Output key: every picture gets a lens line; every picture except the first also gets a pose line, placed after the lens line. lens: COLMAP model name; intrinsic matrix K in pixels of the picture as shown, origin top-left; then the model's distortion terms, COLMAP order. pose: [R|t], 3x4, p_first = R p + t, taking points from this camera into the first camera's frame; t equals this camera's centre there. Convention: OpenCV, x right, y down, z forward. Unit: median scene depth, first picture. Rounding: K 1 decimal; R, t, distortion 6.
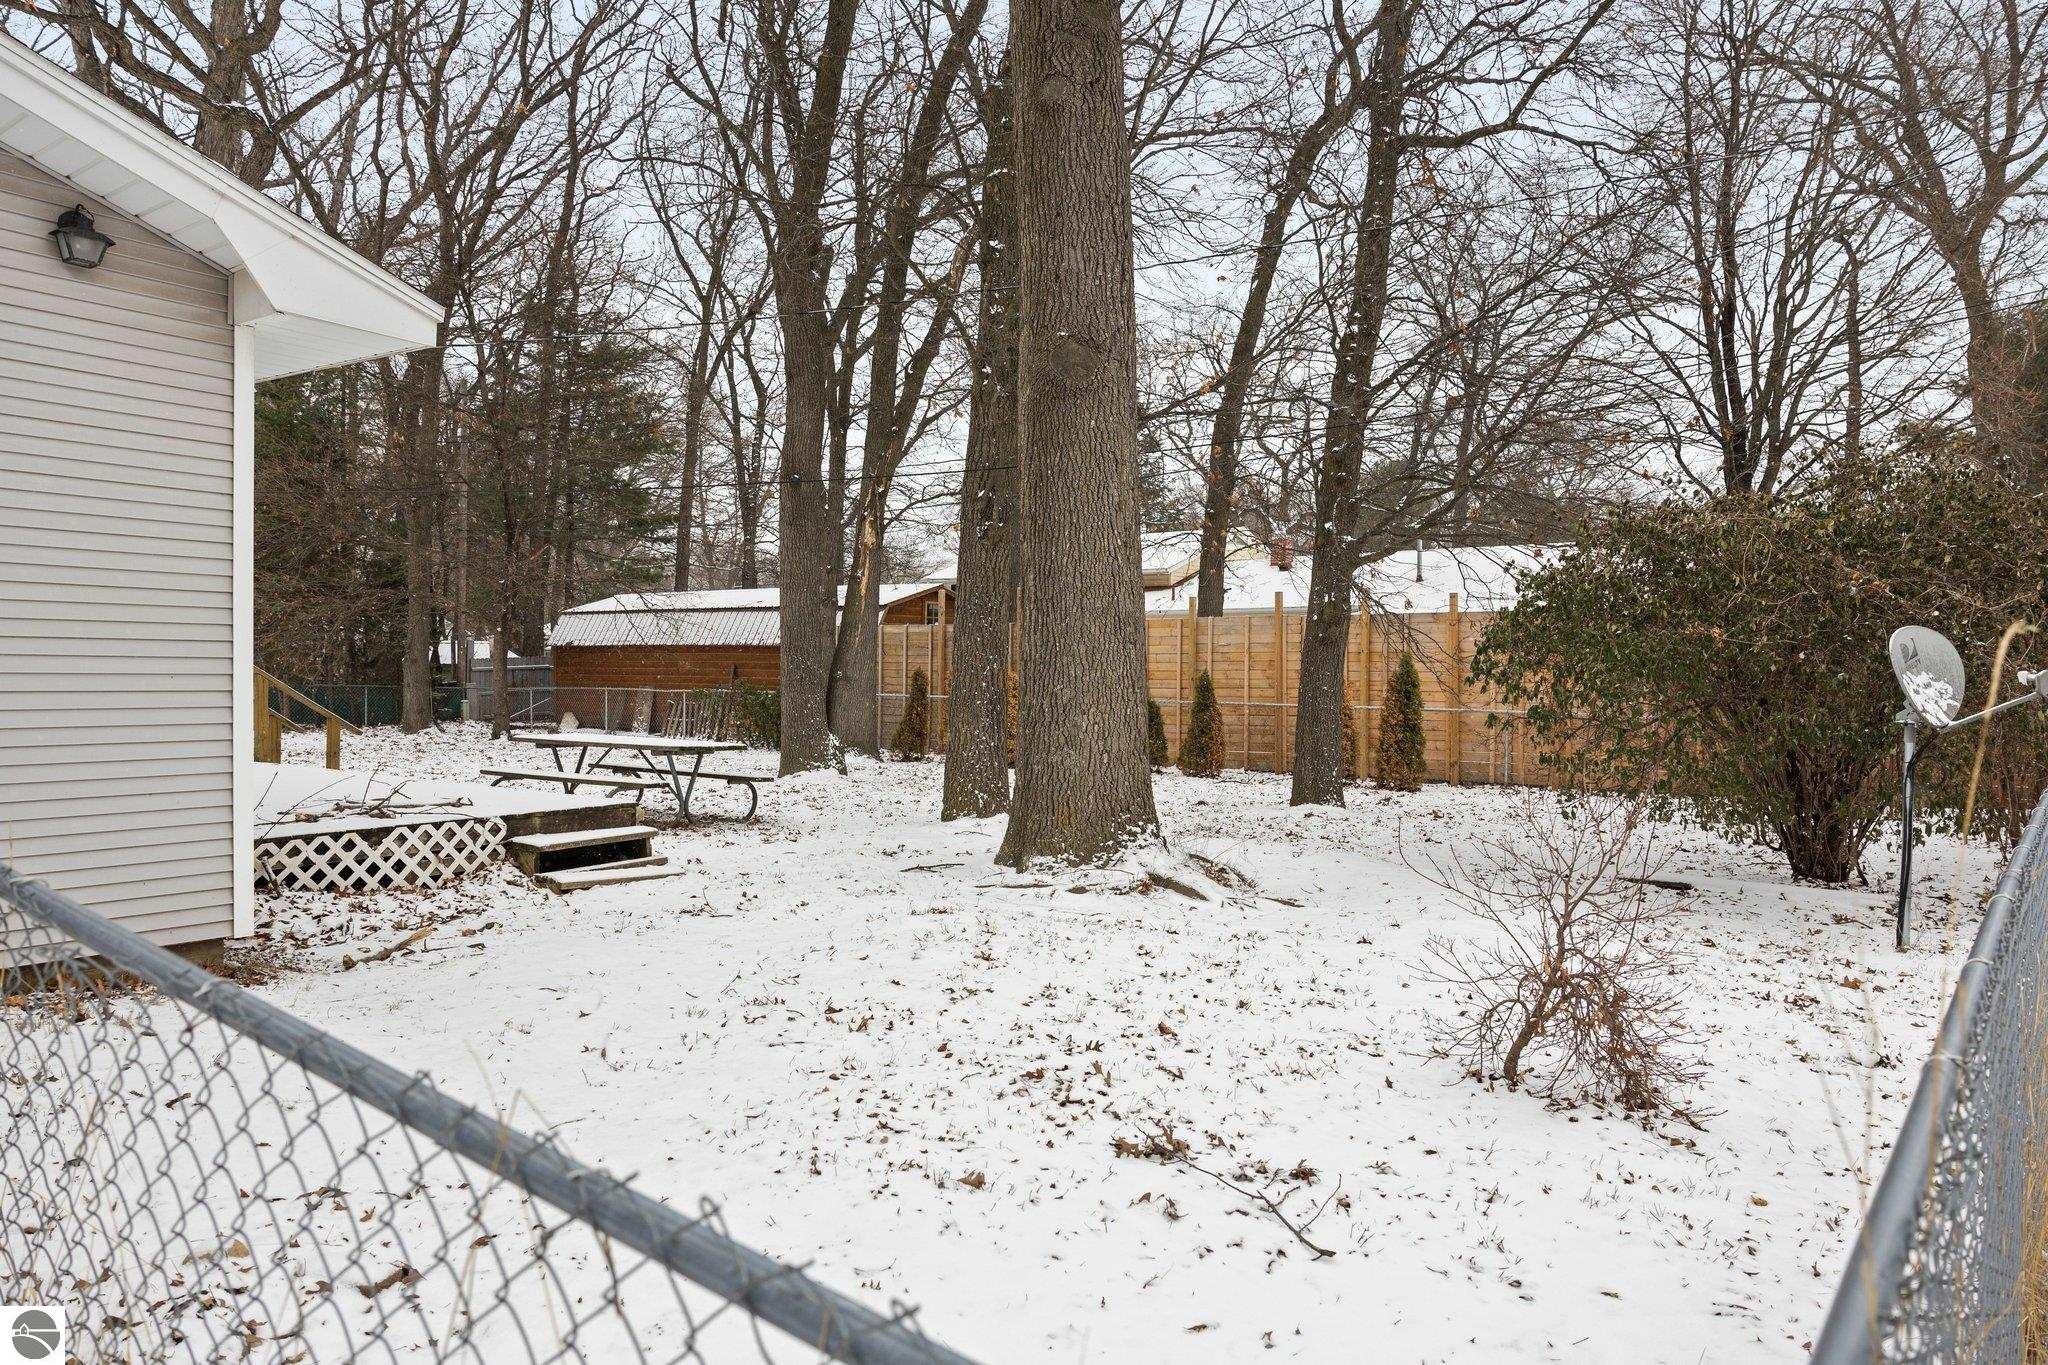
lens RADIAL K [[1371.7, 0, 1024.0], [0, 1371.7, 682.5], [0, 0, 1]] dist [0.020595, -0.000235]
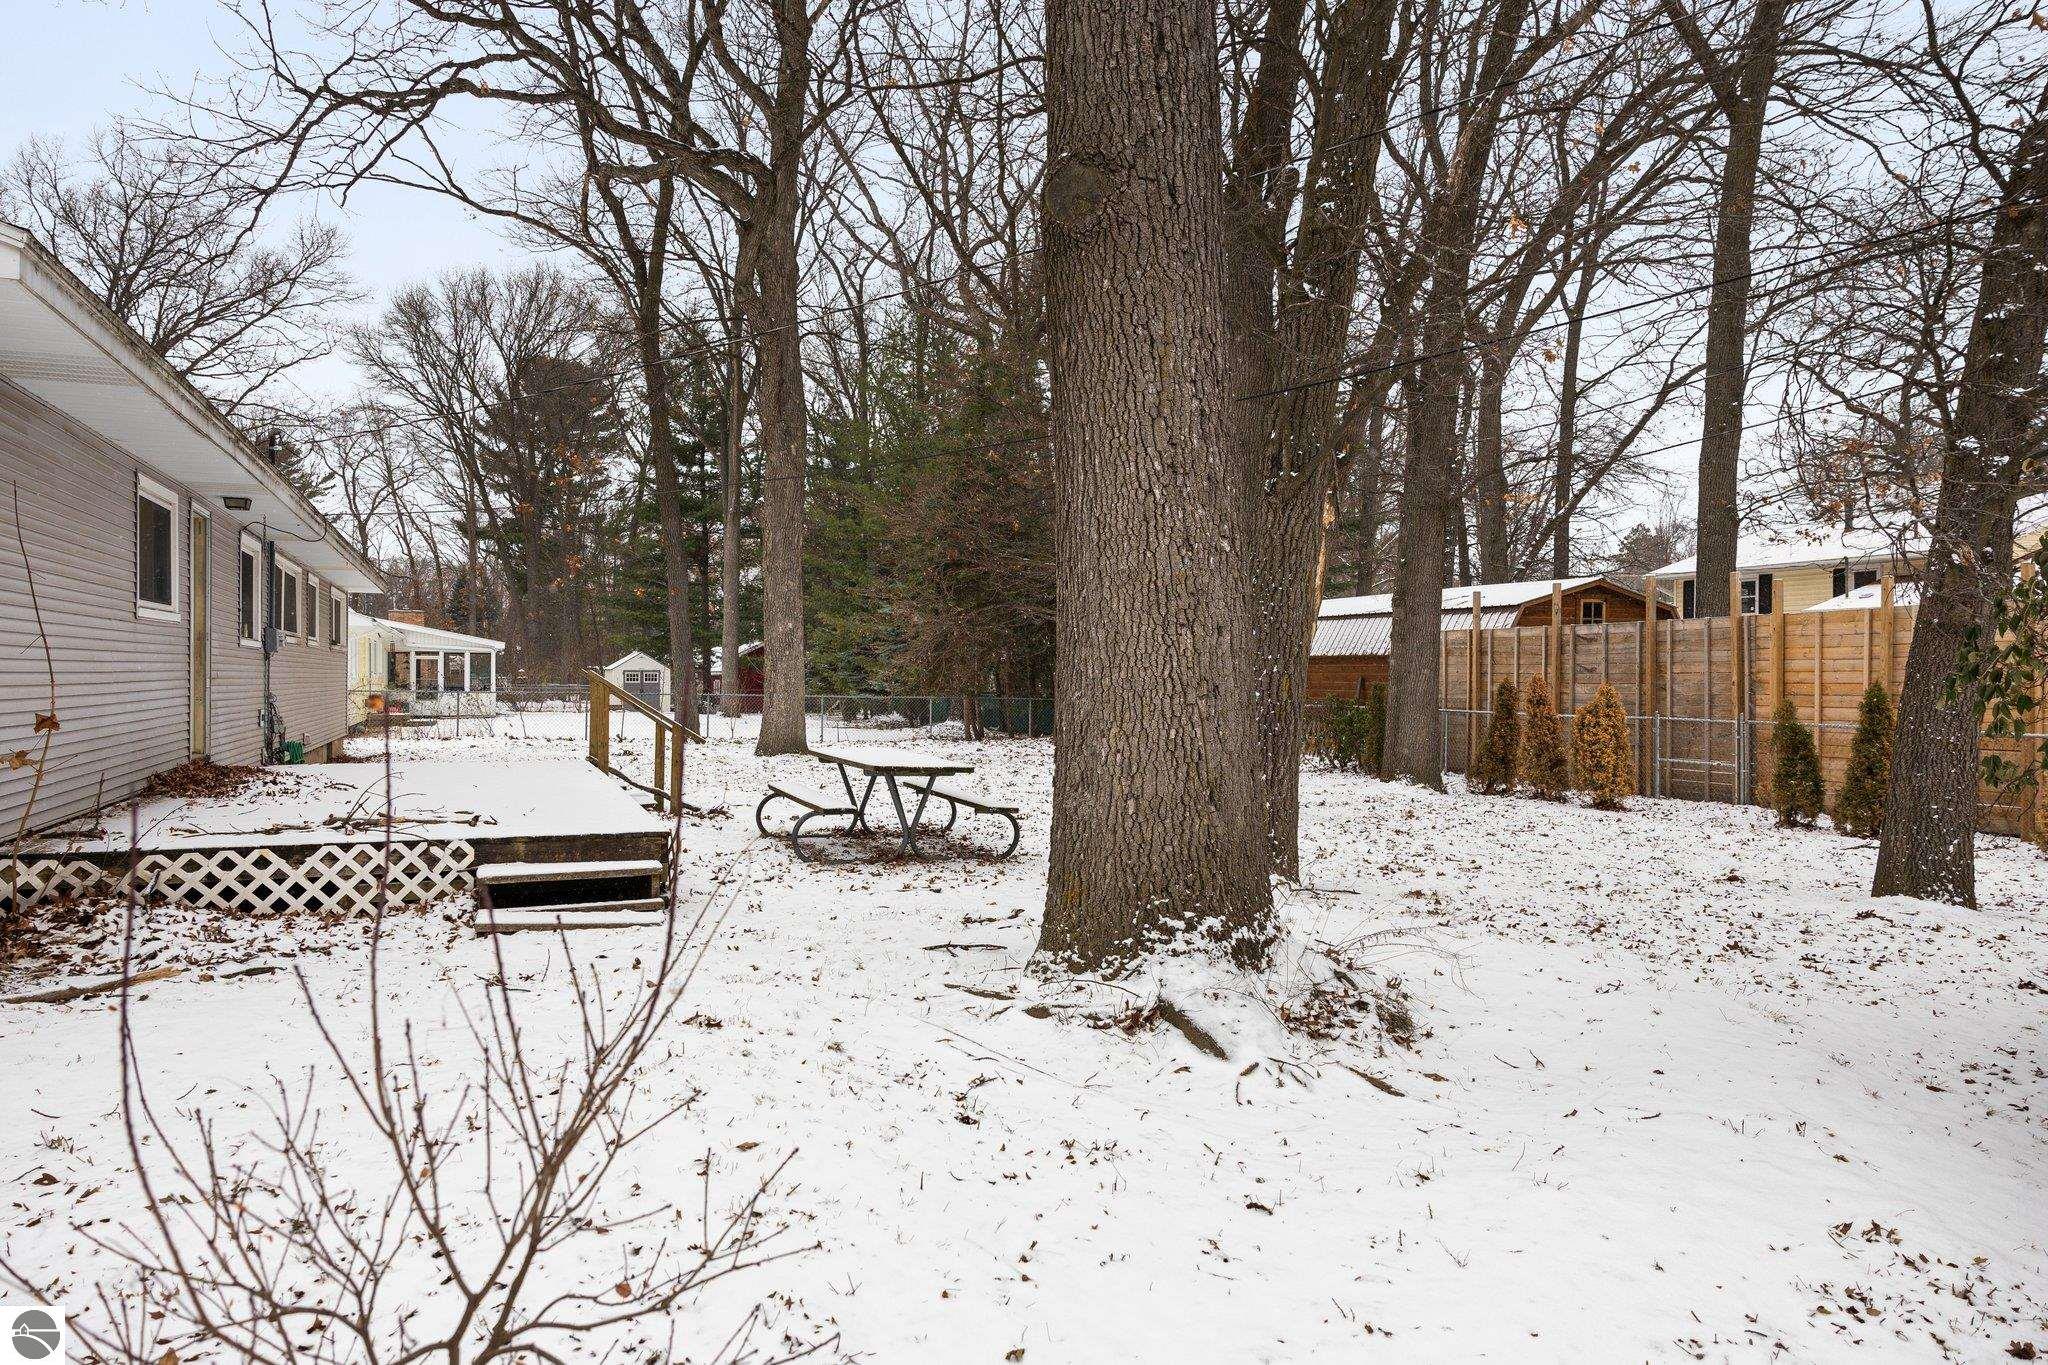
lens RADIAL K [[1371.7, 0, 1024.0], [0, 1371.7, 682.5], [0, 0, 1]] dist [0.020595, -0.000235]
pose [[0.830528, -0.000134, -0.556977, 0.404863], [-0.006942, 0.999920, -0.010591, 0.004814], [0.556934, 0.012662, 0.830460, 0.479938]]
